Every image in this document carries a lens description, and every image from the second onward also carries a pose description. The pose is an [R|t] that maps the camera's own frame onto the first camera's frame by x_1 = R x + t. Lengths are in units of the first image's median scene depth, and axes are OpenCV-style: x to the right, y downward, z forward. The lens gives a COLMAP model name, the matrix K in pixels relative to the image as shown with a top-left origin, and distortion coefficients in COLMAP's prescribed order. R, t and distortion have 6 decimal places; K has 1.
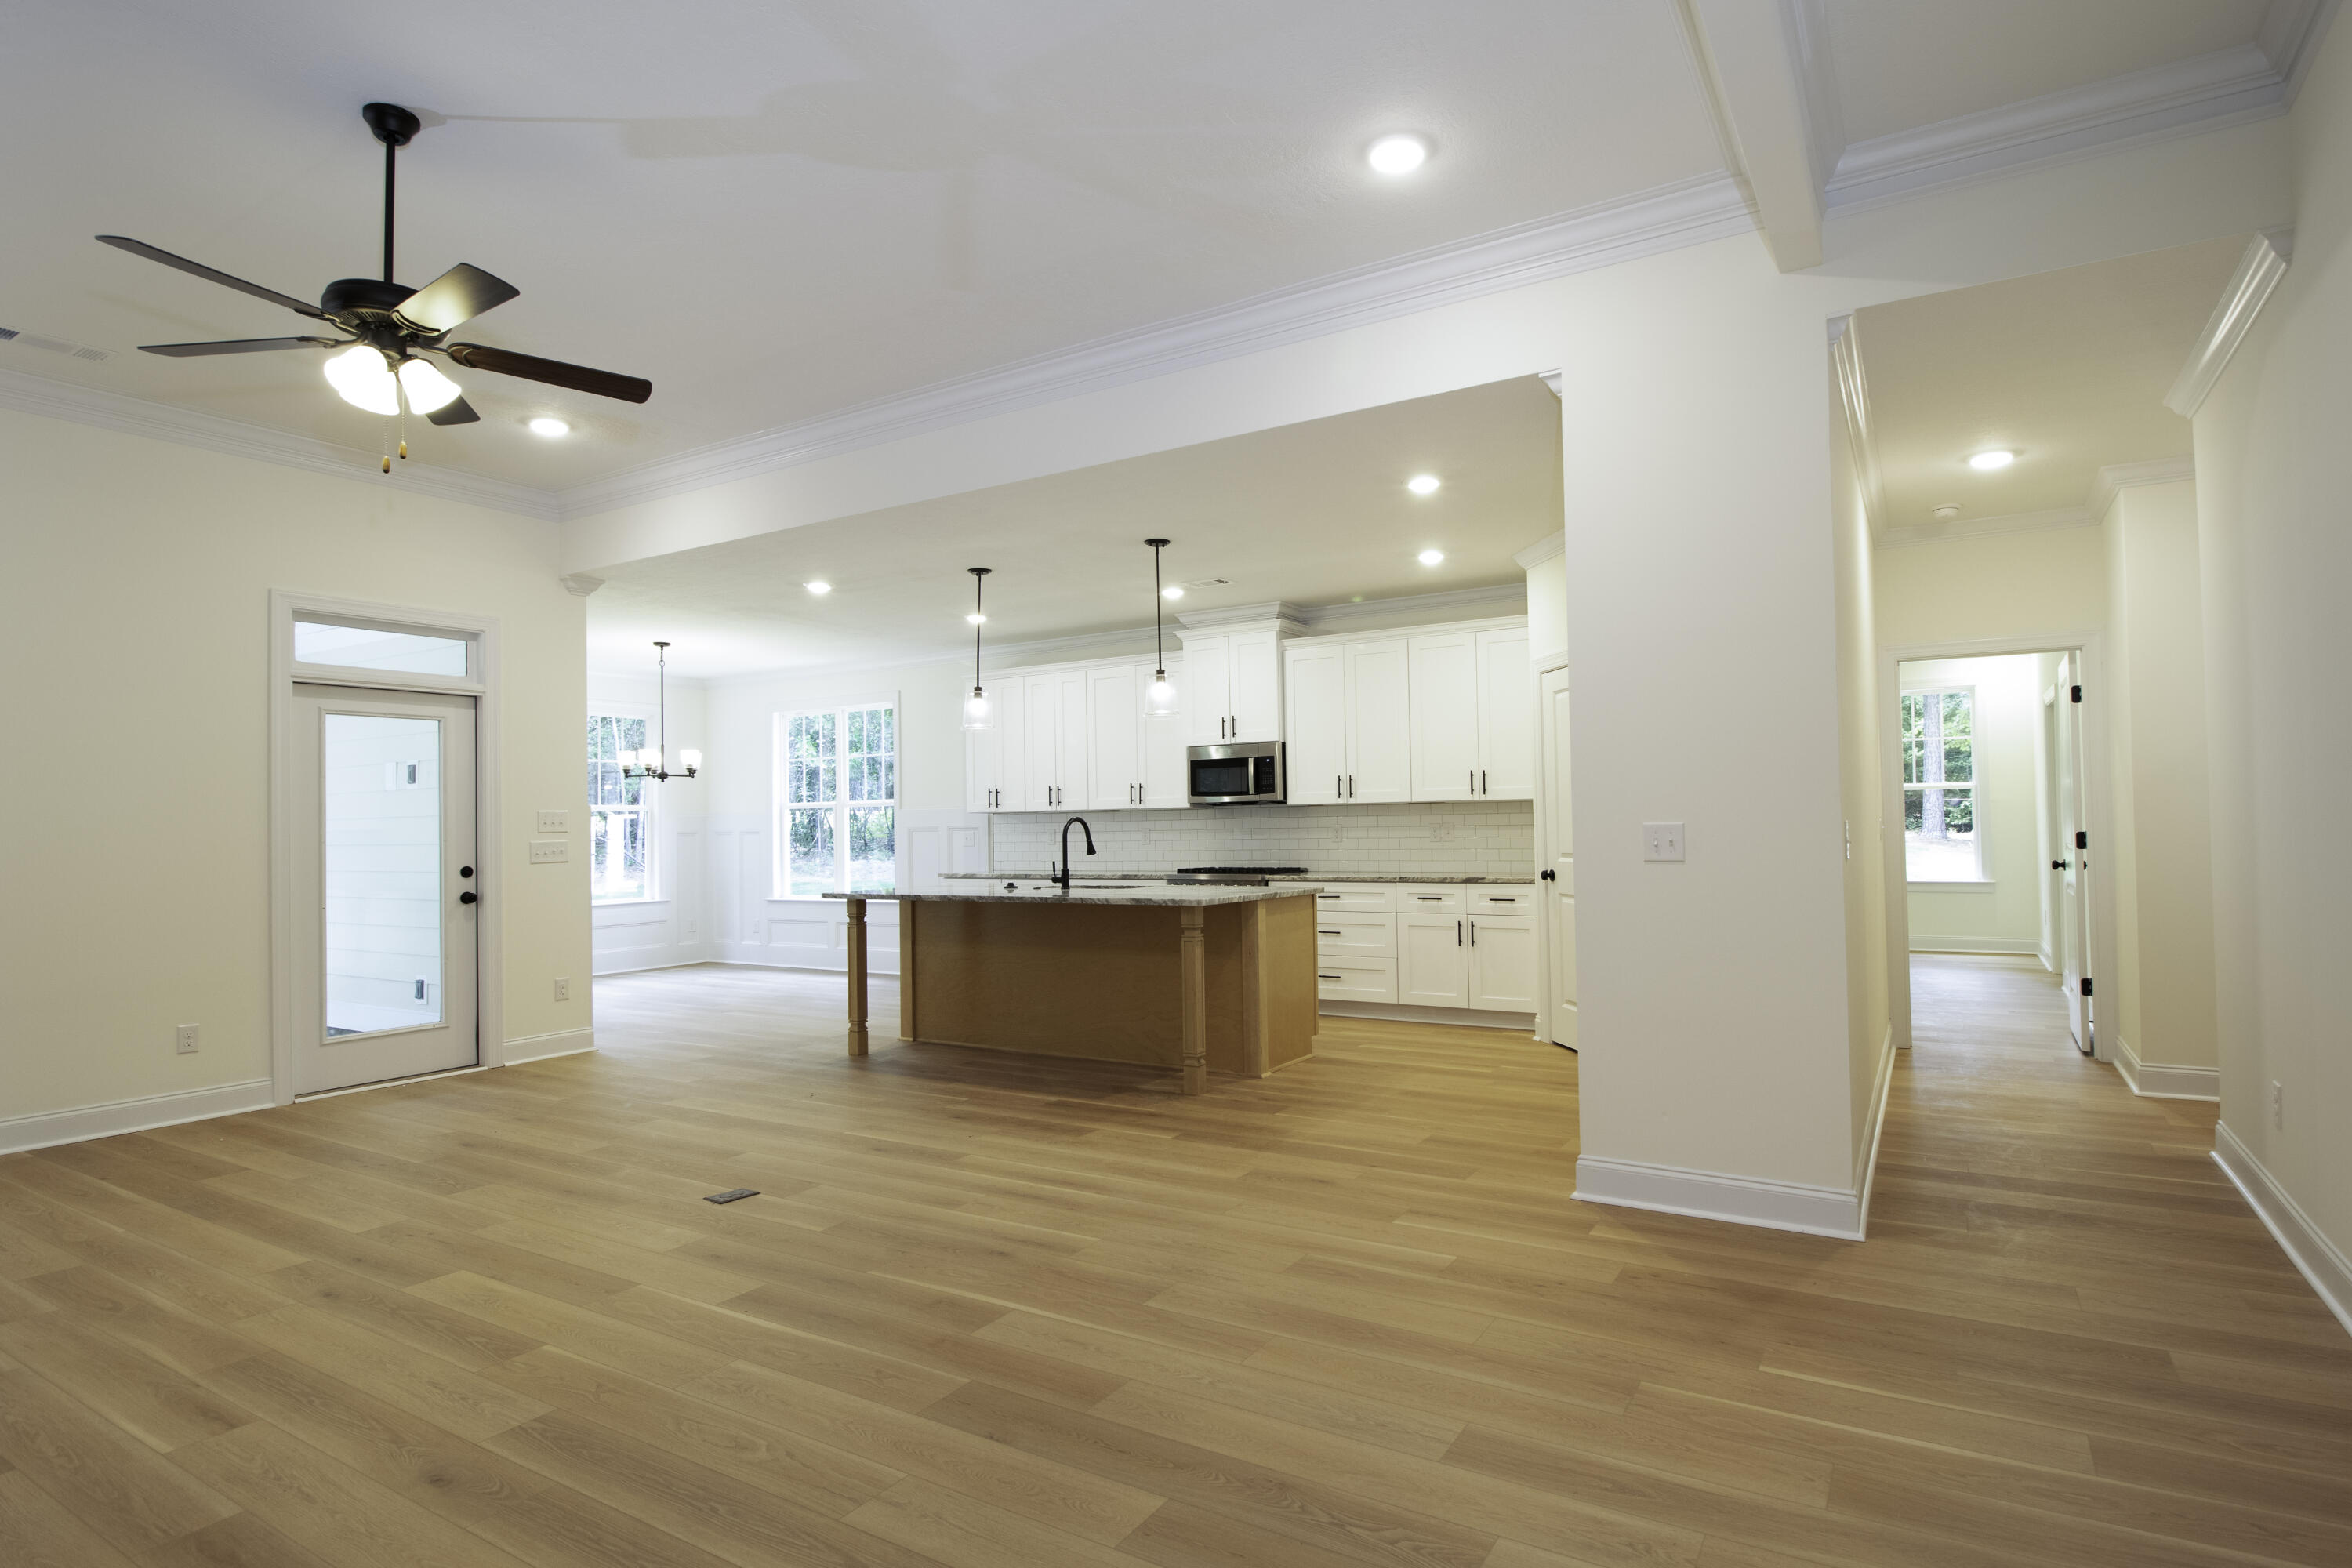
lens RADIAL K [[1237.9, 0, 1187.1], [0, 1237.9, 791.3], [0, 0, 1]] dist [0.018158, 0.000503]
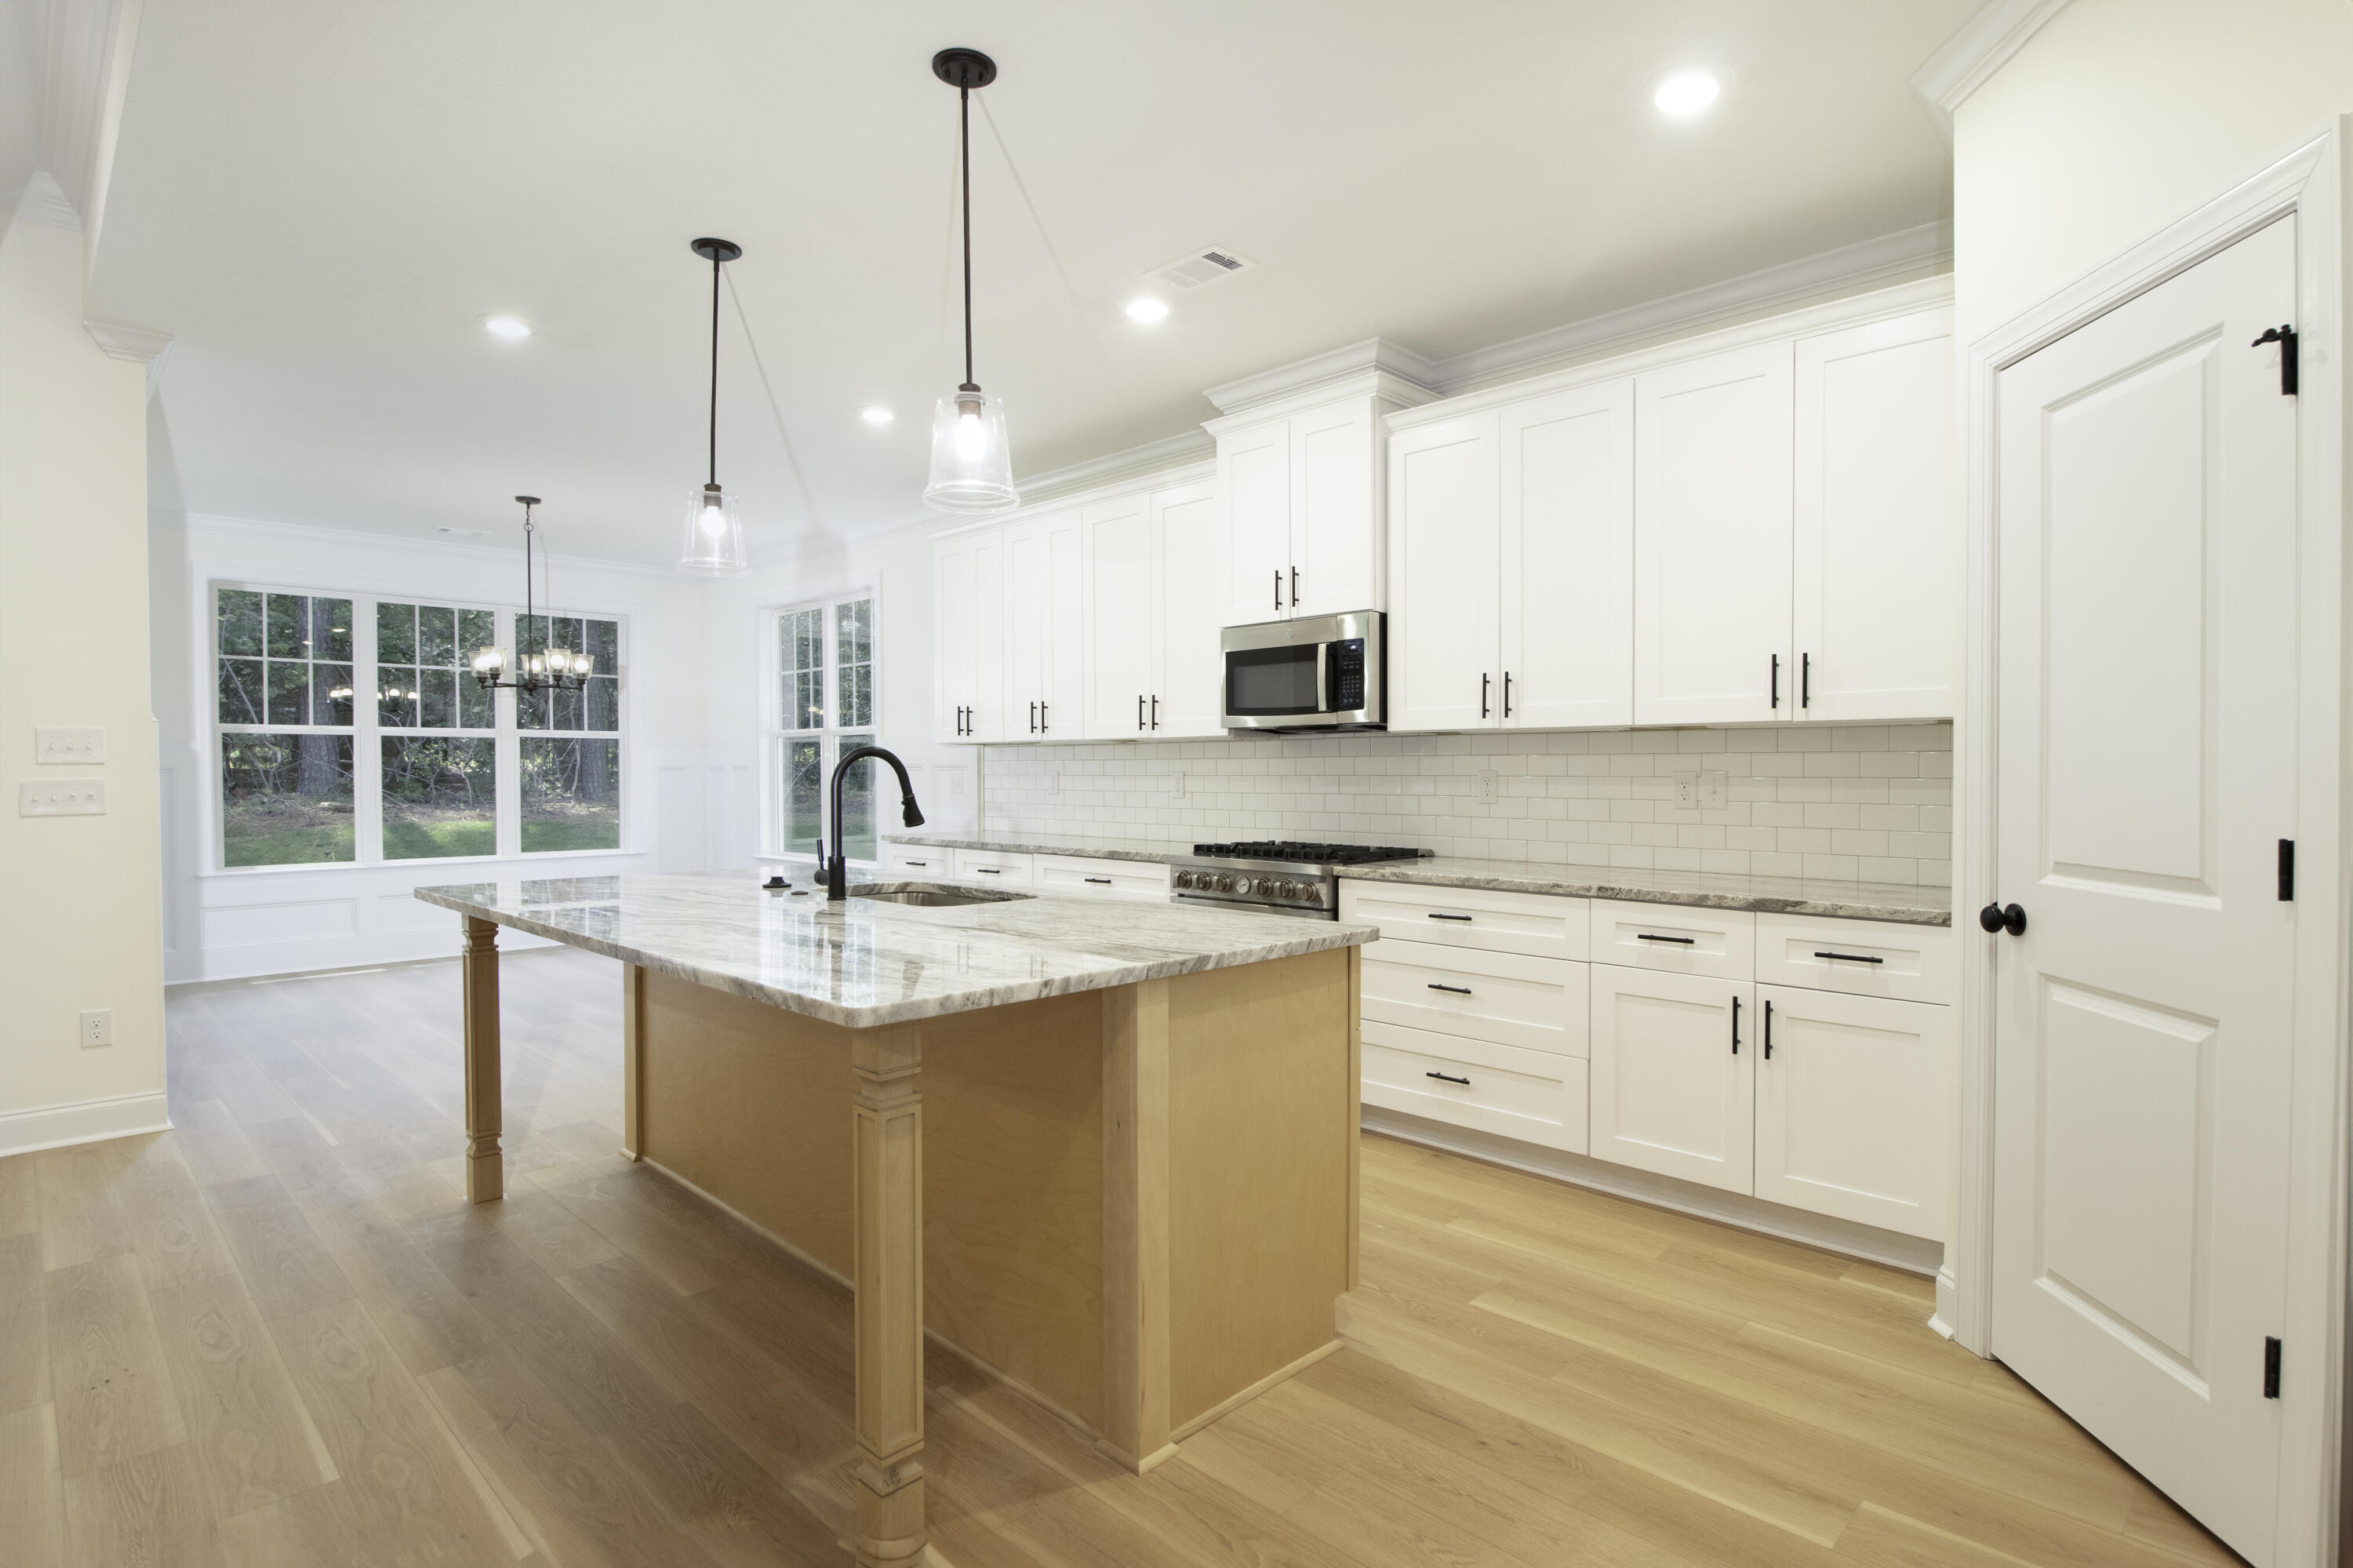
lens RADIAL K [[1188.0, 0, 1176.5], [0, 1188.0, 784.0], [0, 0, 1]] dist [0.003021, -0.012223]
pose [[0.976434, 0.017932, -0.215069, 0.113707], [-0.008535, 0.998971, 0.044544, 0.012773], [0.215646, -0.041659, 0.975583, 0.541713]]
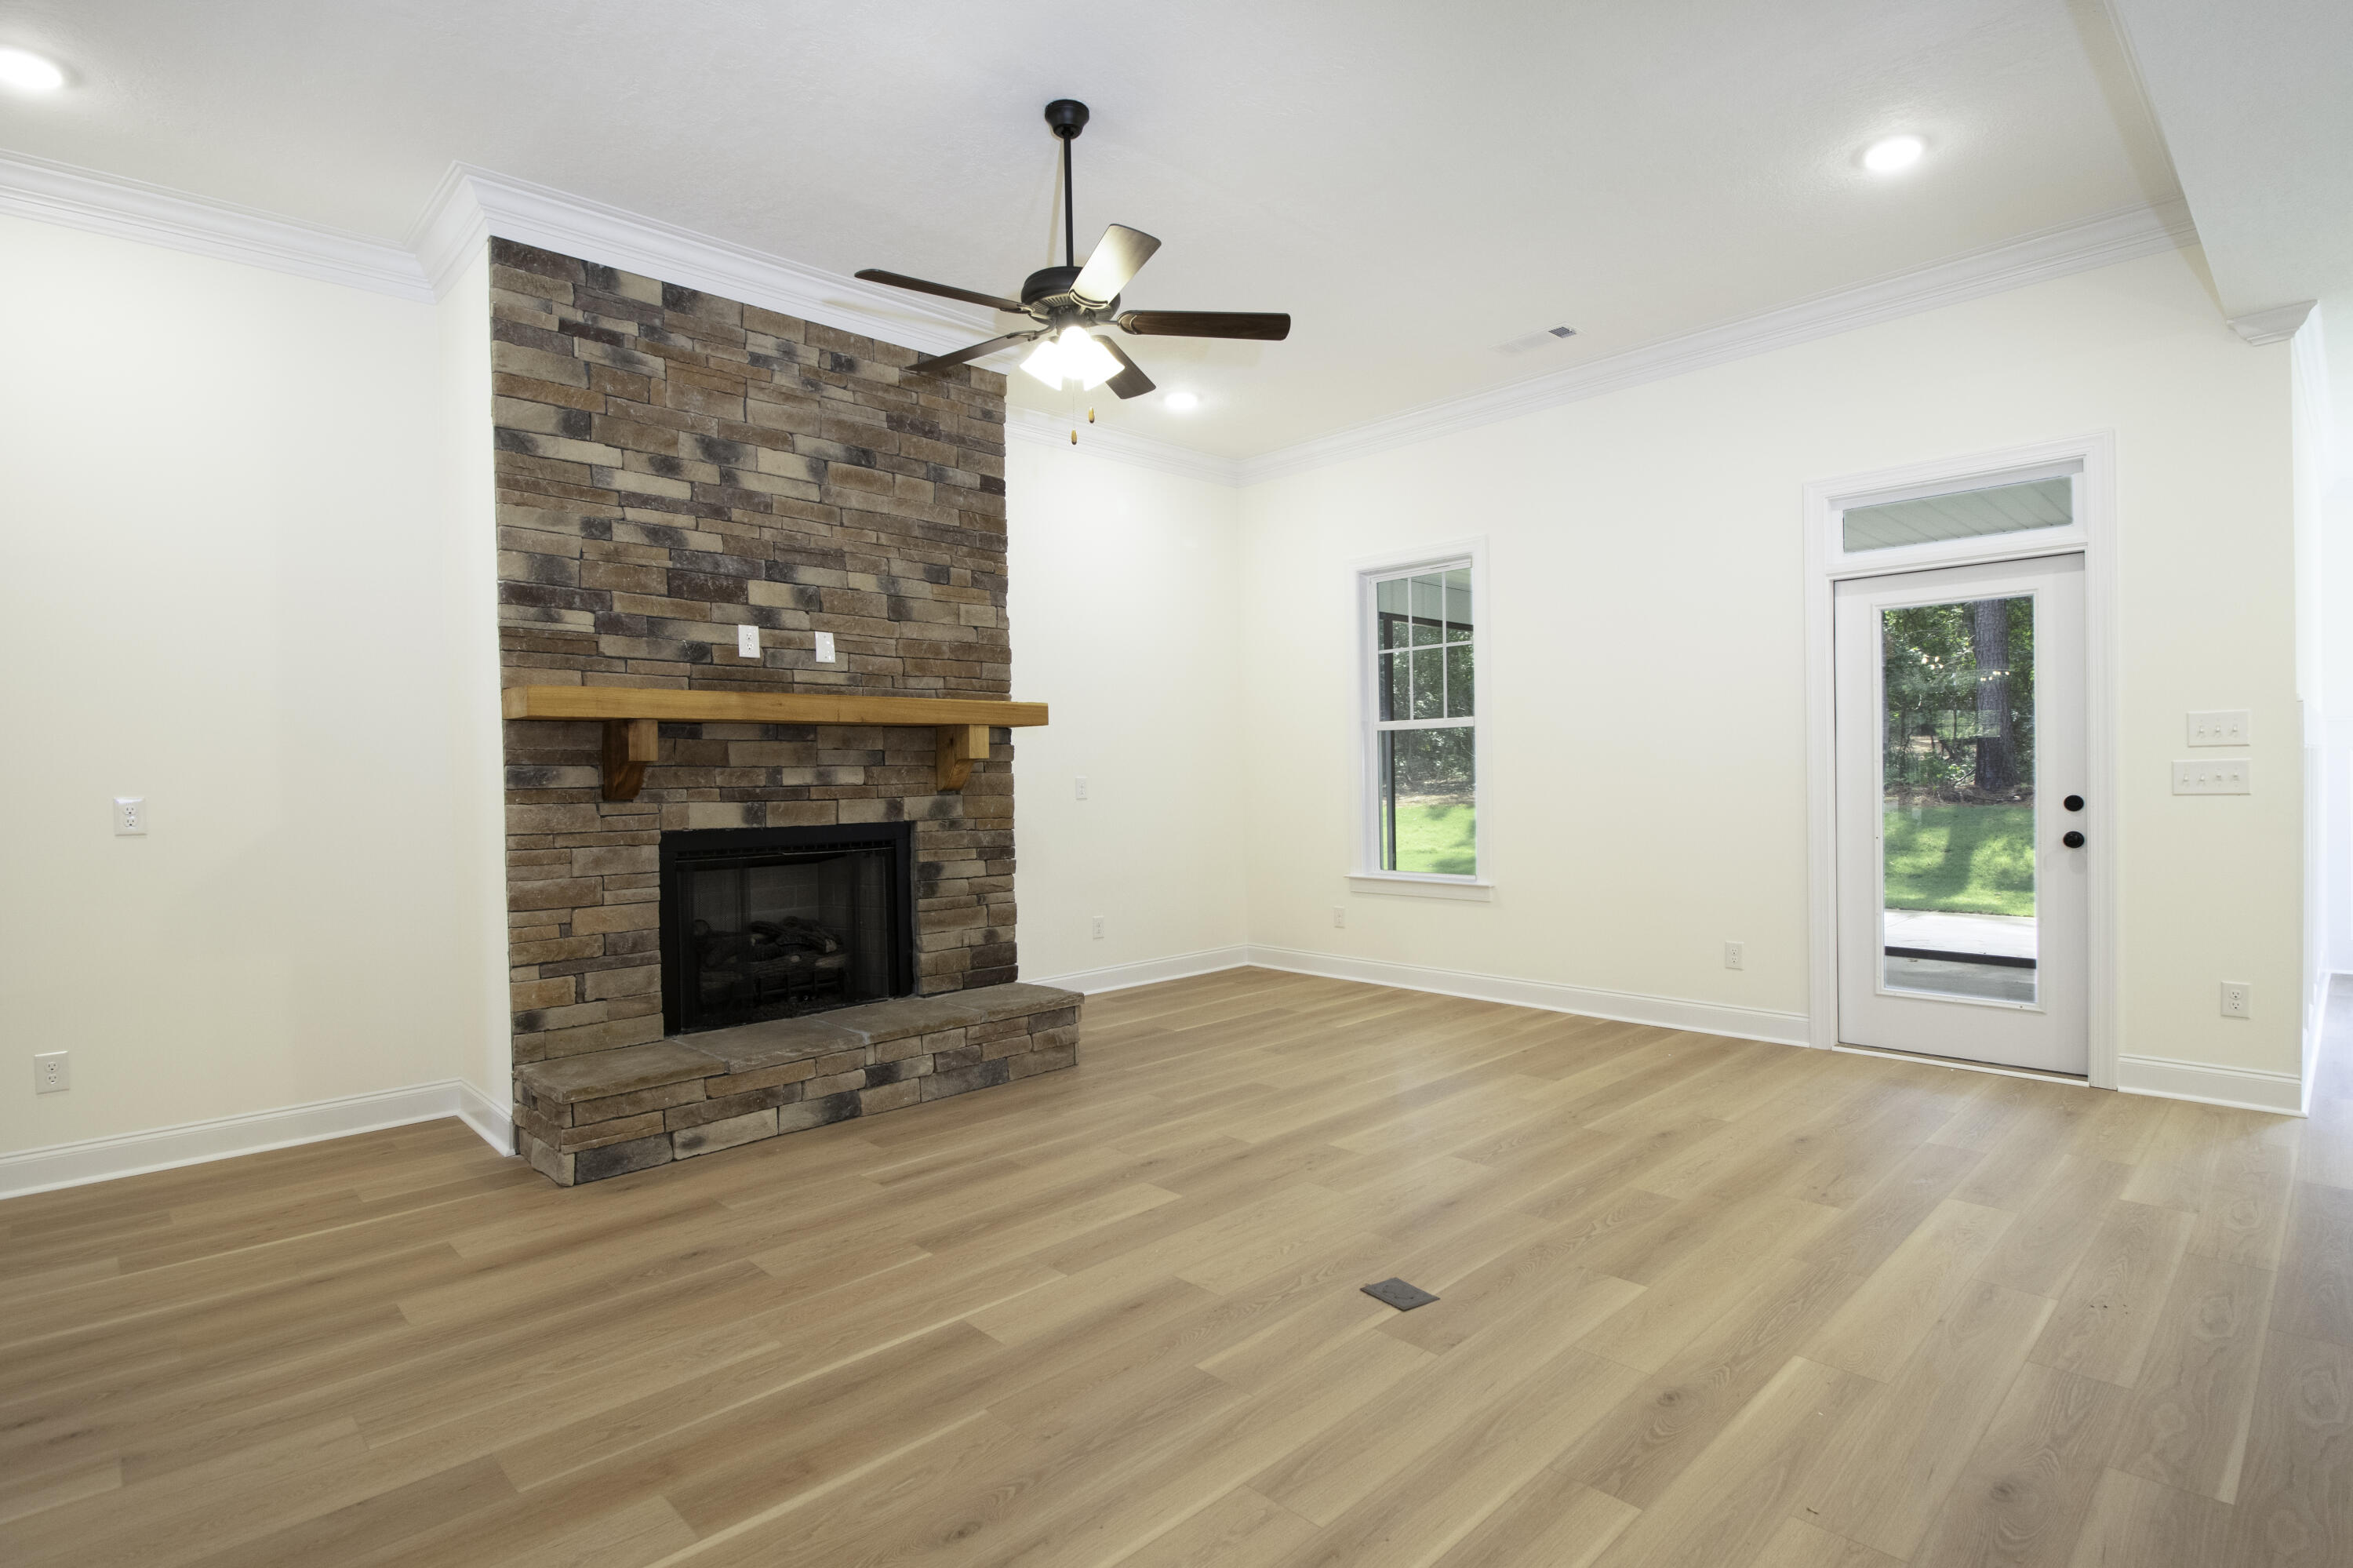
lens RADIAL K [[1166.2, 0, 1202.0], [0, 1166.2, 784.5], [0, 0, 1]] dist [-0.016799, 0.000376]
pose [[-0.227726, 0.031134, -0.973227, 0.156457], [0.047267, 0.998664, 0.020887, 0.015666], [0.972577, -0.041245, -0.228894, 0.606740]]
